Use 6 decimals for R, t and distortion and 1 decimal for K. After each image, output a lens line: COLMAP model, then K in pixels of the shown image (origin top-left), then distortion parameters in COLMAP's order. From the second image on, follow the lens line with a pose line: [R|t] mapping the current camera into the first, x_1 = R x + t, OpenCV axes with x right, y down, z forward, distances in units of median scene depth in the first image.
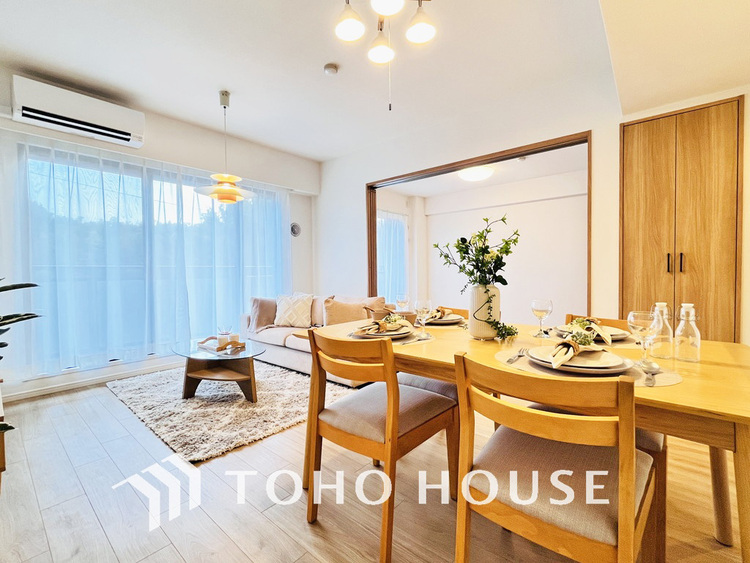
lens RADIAL K [[337.9, 0, 377.3], [0, 337.9, 279.3], [0, 0, 1]] dist [-0.000808, -0.000344]
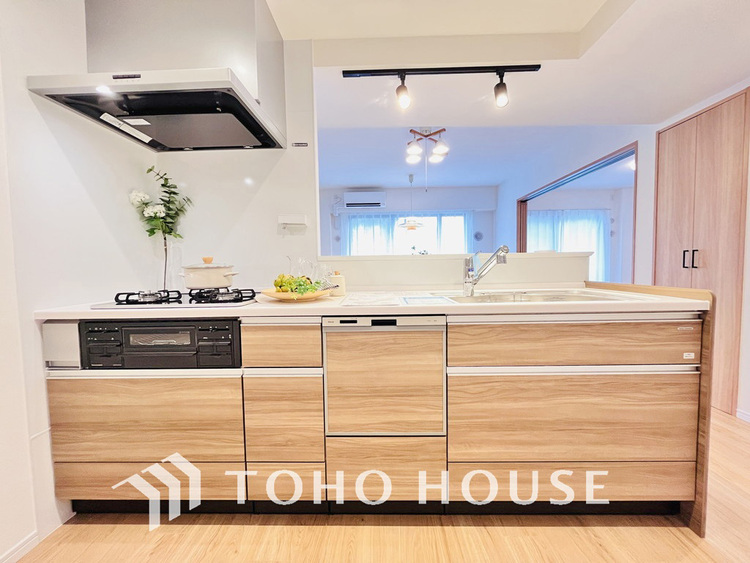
lens RADIAL K [[302.0, 0, 372.1], [0, 302.0, 281.0], [0, 0, 1]] dist [-0.003507, 0.000792]
pose [[0.631770, 0.040181, -0.774114, 0.966564], [-0.010721, 0.999013, 0.043105, -0.011619], [0.775082, -0.018933, 0.631577, -0.354825]]
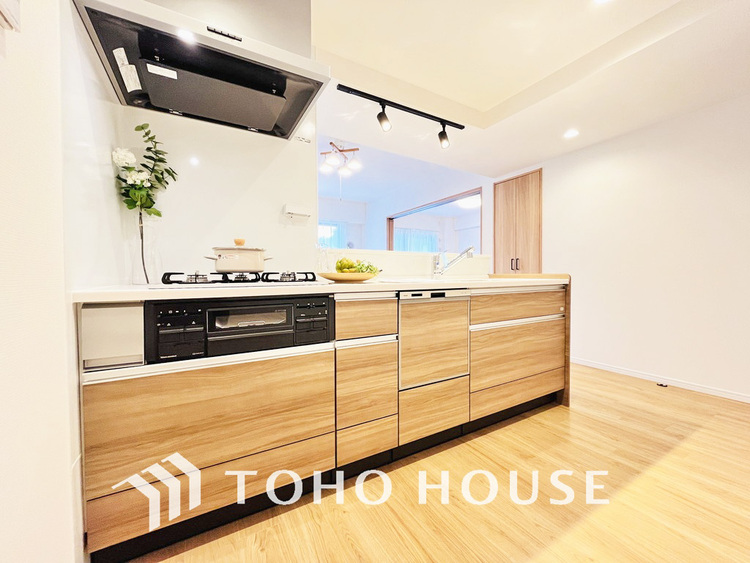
lens RADIAL K [[302.0, 0, 374.8], [0, 302.0, 280.3], [0, 0, 1]] dist [-0.003507, 0.000792]
pose [[0.942396, 0.013338, -0.334234, 0.711527], [-0.014780, 0.999889, -0.001774, 0.043910], [0.334173, 0.006612, 0.942489, -0.669790]]
